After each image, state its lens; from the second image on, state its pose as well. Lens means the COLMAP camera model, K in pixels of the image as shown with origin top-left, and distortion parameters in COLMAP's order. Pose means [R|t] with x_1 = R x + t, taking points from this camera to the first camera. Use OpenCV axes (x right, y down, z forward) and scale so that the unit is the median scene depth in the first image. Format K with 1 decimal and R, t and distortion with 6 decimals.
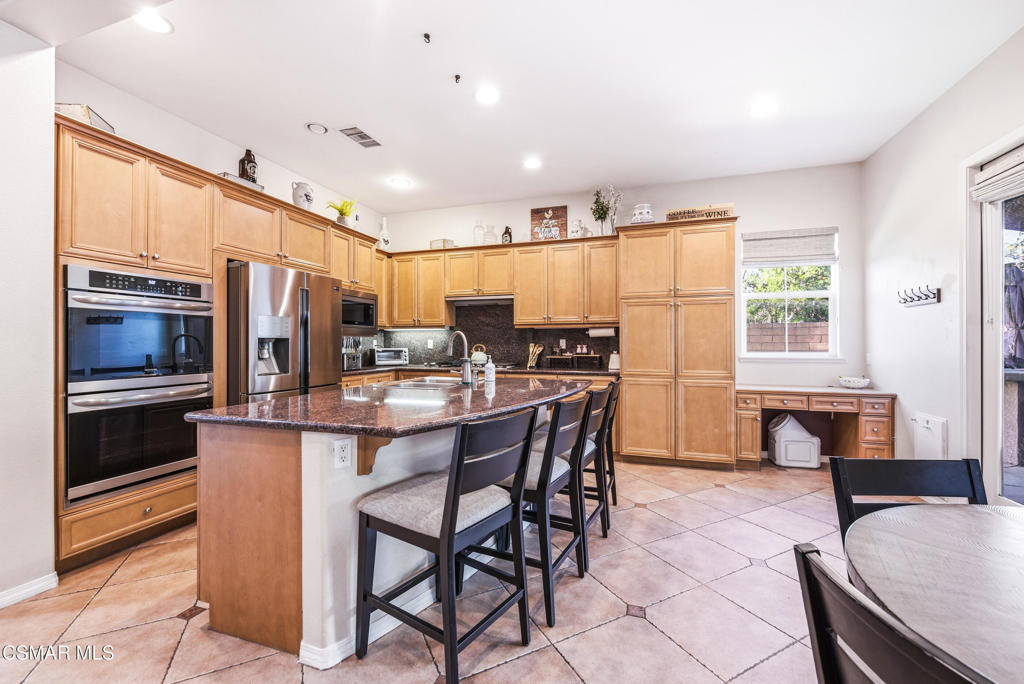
lens RADIAL K [[407.4, 0, 510.3], [0, 407.4, 344.9], [0, 0, 1]] dist [-0.001290, -0.000397]
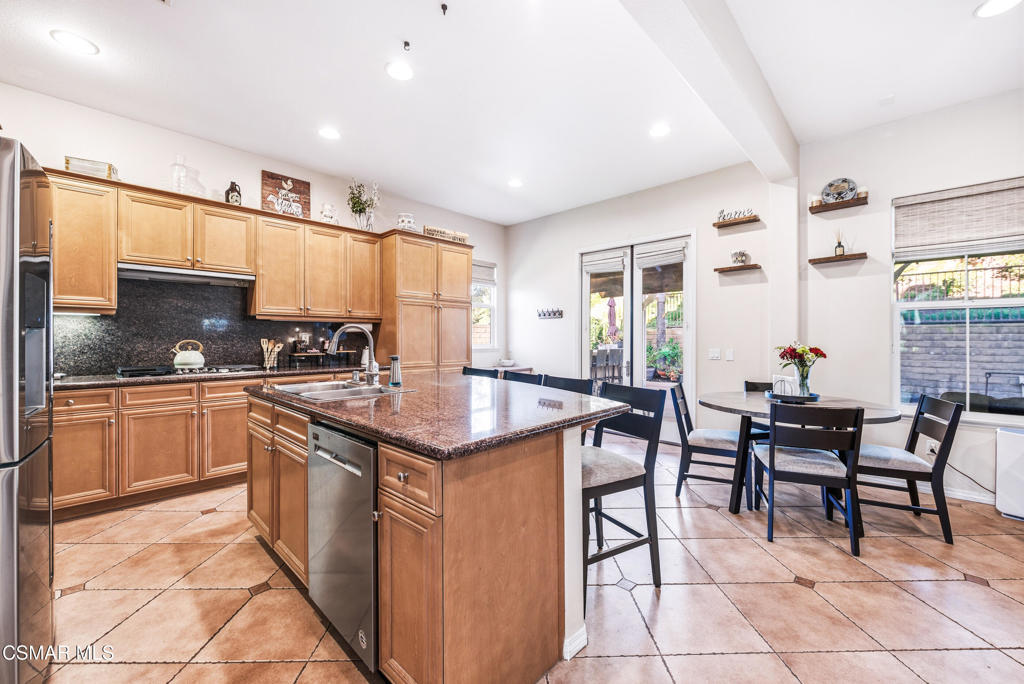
lens RADIAL K [[407.4, 0, 519.4], [0, 407.4, 337.1], [0, 0, 1]] dist [-0.001290, -0.000397]
pose [[0.428520, 0.003548, 0.903525, -0.490971], [0.001579, 0.999988, -0.004676, -0.002616], [-0.903531, 0.003431, 0.428509, 0.225824]]
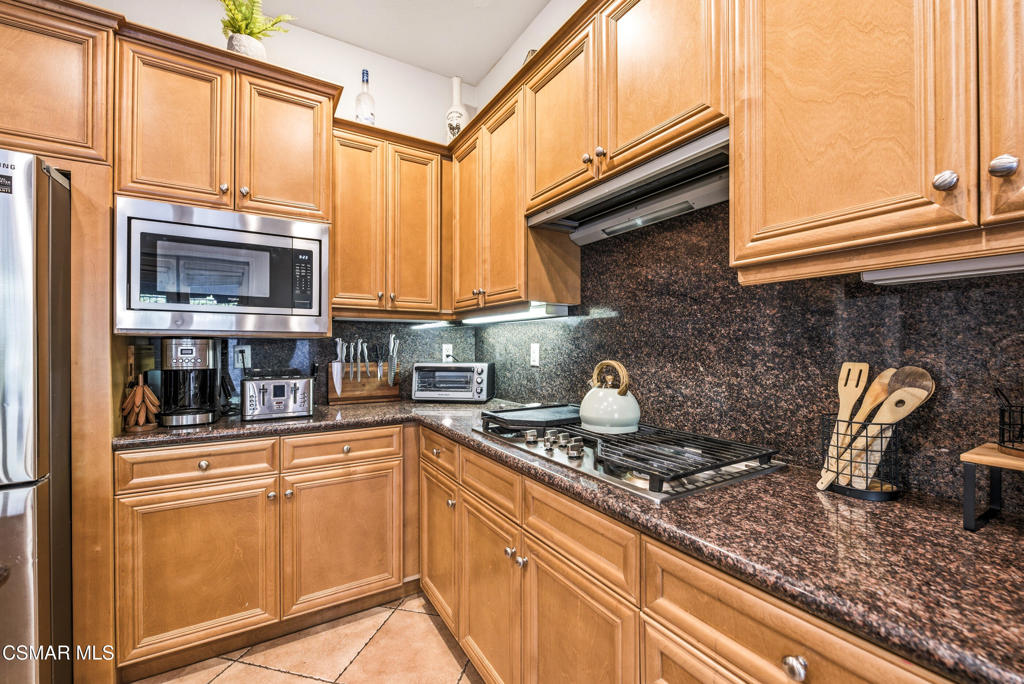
lens RADIAL K [[418.0, 0, 519.0], [0, 418.0, 349.8], [0, 0, 1]] dist [-0.005091, -0.001505]
pose [[0.769160, 0.007495, -0.639012, 0.061571], [-0.002794, 0.999961, 0.008365, -0.011921], [0.639050, -0.004649, 0.769151, 0.802042]]
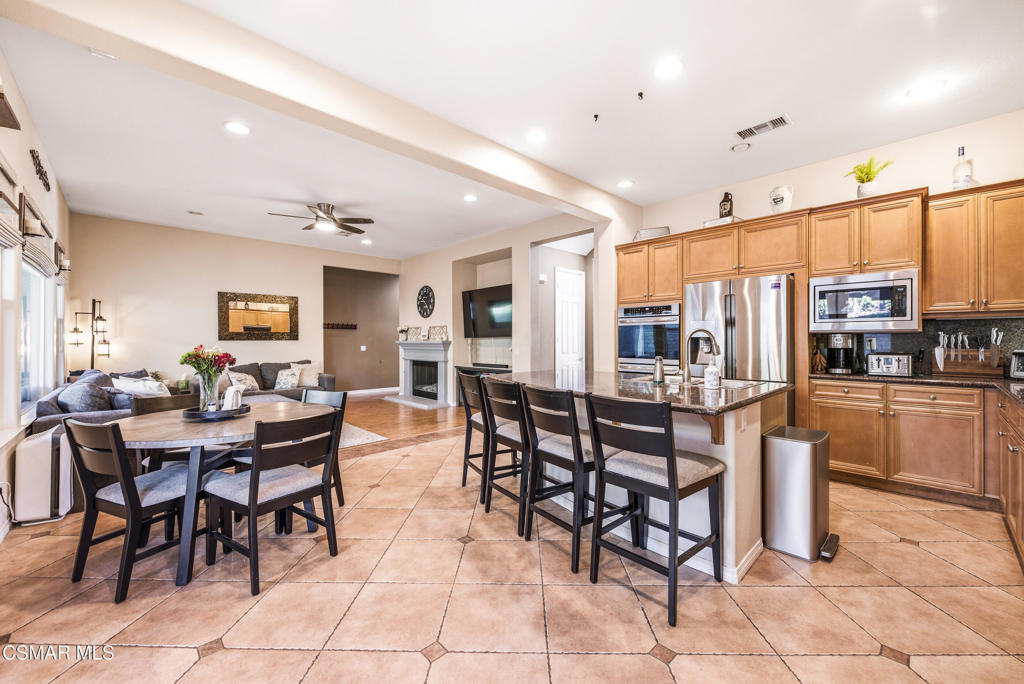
lens RADIAL K [[407.4, 0, 512.2], [0, 407.4, 335.7], [0, 0, 1]] dist [-0.001290, -0.000397]
pose [[-0.471121, -0.011658, -0.881992, 0.579015], [-0.002823, 0.999927, -0.011710, -0.003662], [0.882064, -0.003027, -0.471119, 0.713634]]
